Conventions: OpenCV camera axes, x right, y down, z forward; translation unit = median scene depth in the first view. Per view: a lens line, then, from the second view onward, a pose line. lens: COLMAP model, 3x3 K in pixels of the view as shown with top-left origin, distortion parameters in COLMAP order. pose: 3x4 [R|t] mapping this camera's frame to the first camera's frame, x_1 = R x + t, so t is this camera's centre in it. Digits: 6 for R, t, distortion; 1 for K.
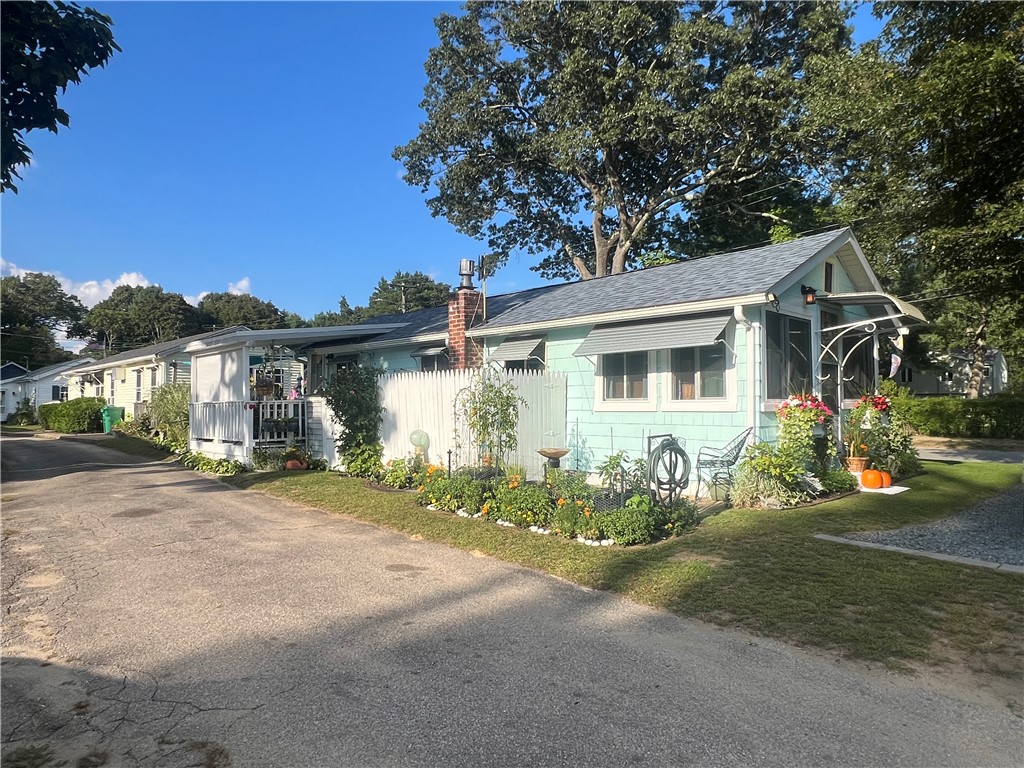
lens RADIAL K [[639.3, 0, 512.0], [0, 639.3, 384.0], [0, 0, 1]] dist [-0.007769, -0.001683]
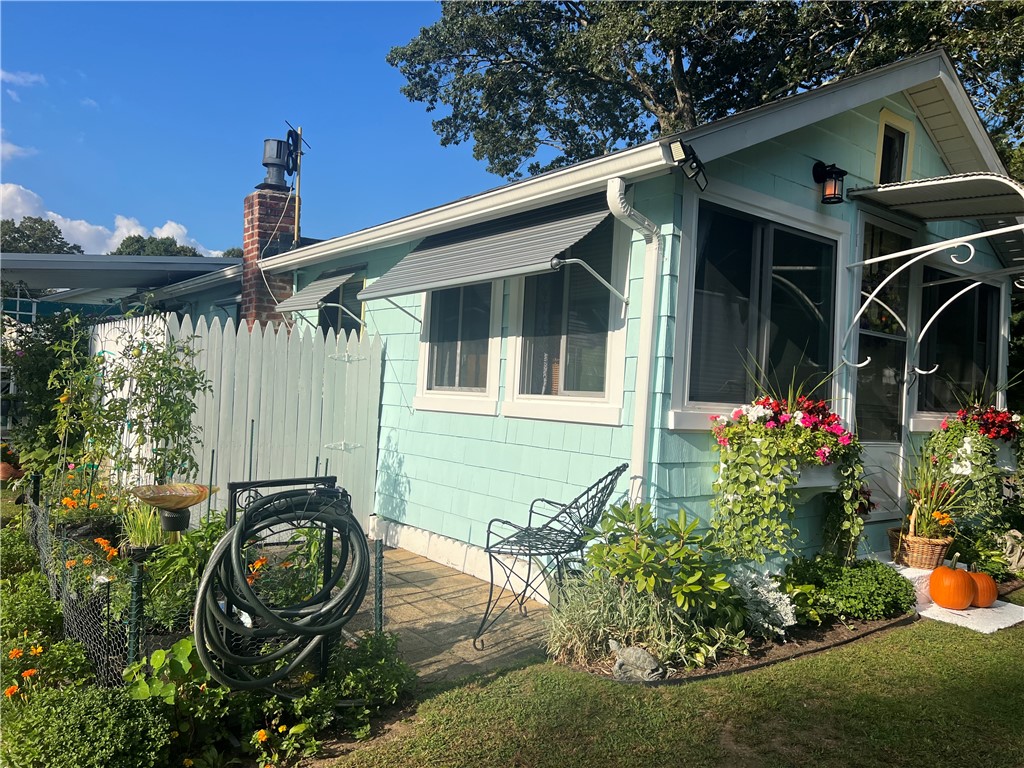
lens RADIAL K [[767.3, 0, 512.0], [0, 767.3, 384.0], [0, 0, 1]] dist [0.025087, -0.010133]
pose [[0.993725, 0.049682, -0.100210, 0.288697], [-0.047963, 0.998659, 0.019493, 0.006292], [0.101044, -0.014564, 0.994775, 0.402895]]
